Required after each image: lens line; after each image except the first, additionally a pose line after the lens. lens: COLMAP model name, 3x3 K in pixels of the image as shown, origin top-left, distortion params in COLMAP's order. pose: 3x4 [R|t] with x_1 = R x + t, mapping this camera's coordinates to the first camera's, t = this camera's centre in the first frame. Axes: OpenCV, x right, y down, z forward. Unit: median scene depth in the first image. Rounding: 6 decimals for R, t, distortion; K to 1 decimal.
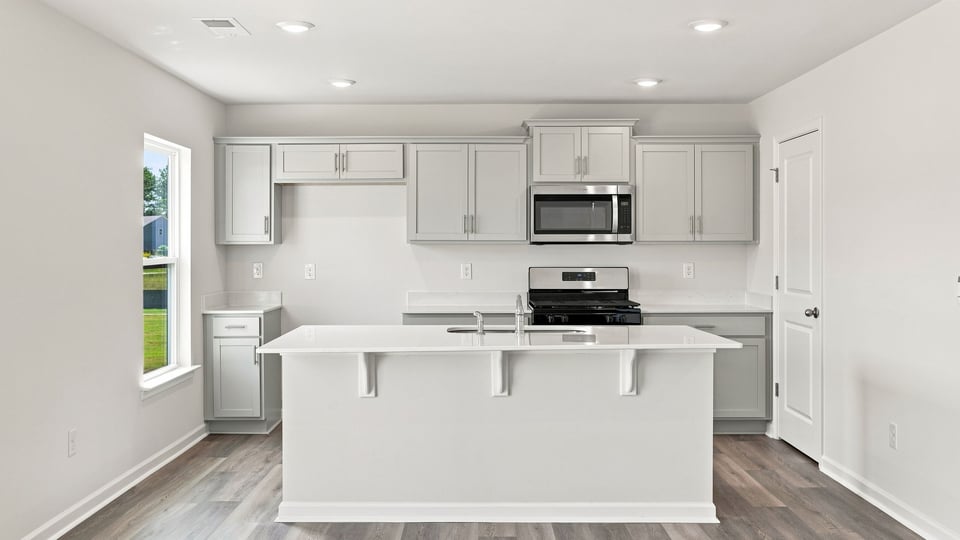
lens RADIAL K [[971.0, 0, 481.3], [0, 971.0, 249.8], [0, 0, 1]] dist [0.003960, 0.006055]
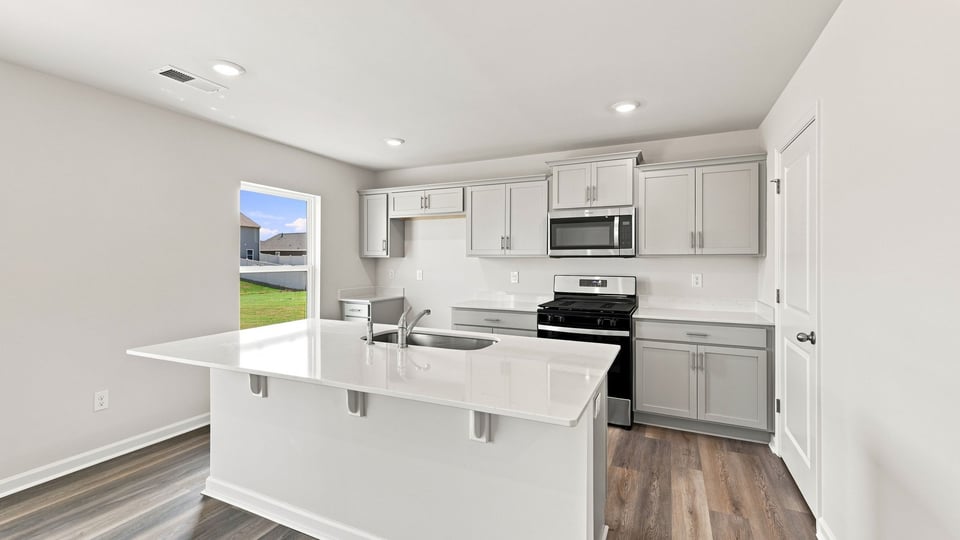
lens RADIAL K [[415.7, 0, 473.8], [0, 415.7, 259.9], [0, 0, 1]] dist [0.015653, -0.000223]
pose [[0.898102, 0.002226, -0.439781, 0.203270], [-0.004273, 0.999984, -0.003663, -0.000079], [0.439766, 0.005169, 0.898097, 0.459668]]
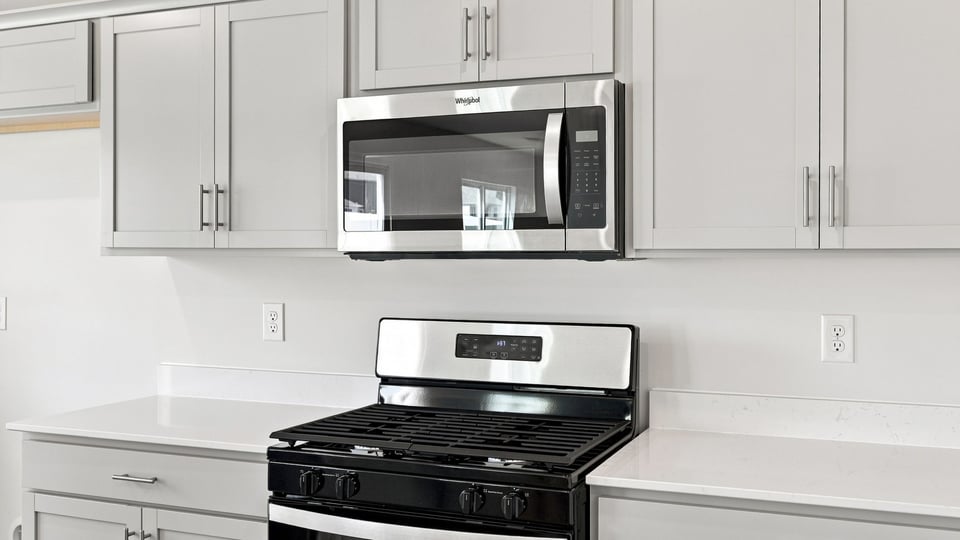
lens RADIAL K [[971.0, 0, 481.3], [0, 971.0, 249.8], [0, 0, 1]] dist [0.003960, 0.006055]
pose [[0.923411, -0.000282, -0.383813, 0.240198], [-0.005086, 0.999903, -0.012973, -0.004362], [0.383780, 0.013932, 0.923320, 0.676667]]
